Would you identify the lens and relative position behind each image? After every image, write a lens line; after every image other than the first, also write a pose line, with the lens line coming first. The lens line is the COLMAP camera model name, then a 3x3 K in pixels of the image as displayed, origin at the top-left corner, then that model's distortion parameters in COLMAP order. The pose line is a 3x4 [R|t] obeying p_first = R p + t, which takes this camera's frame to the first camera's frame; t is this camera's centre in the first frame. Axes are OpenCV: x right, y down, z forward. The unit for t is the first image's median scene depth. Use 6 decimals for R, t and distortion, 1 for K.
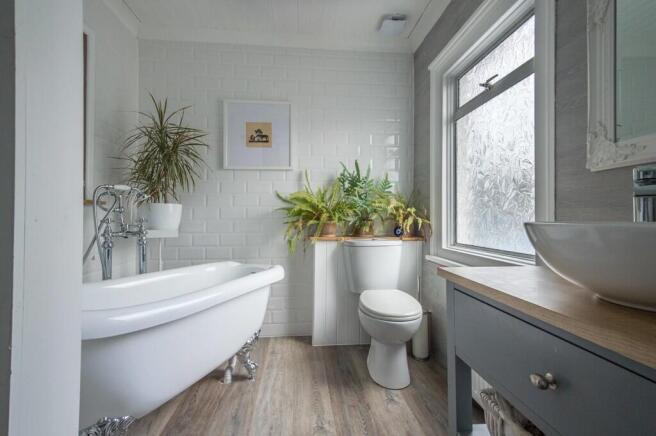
lens RADIAL K [[297.6, 0, 325.1], [0, 297.6, 212.0], [0, 0, 1]] dist [0.023563, -0.000747]
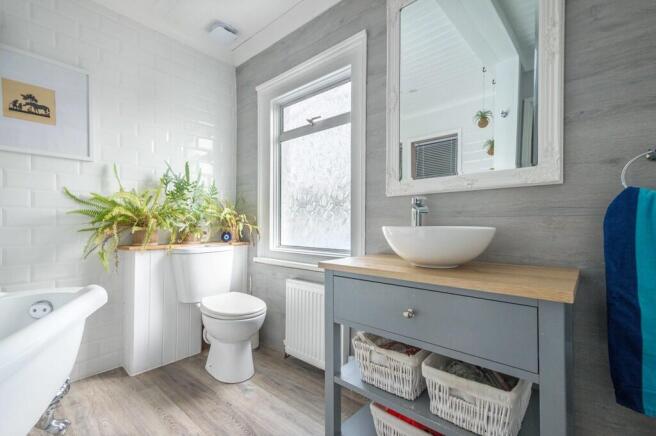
lens RADIAL K [[297.6, 0, 324.6], [0, 297.6, 224.2], [0, 0, 1]] dist [0.023563, -0.000747]
pose [[0.717525, -0.000992, 0.696532, -0.248066], [-0.013514, 0.999791, 0.015345, 0.000362], [-0.696402, -0.020423, 0.717361, 0.021538]]
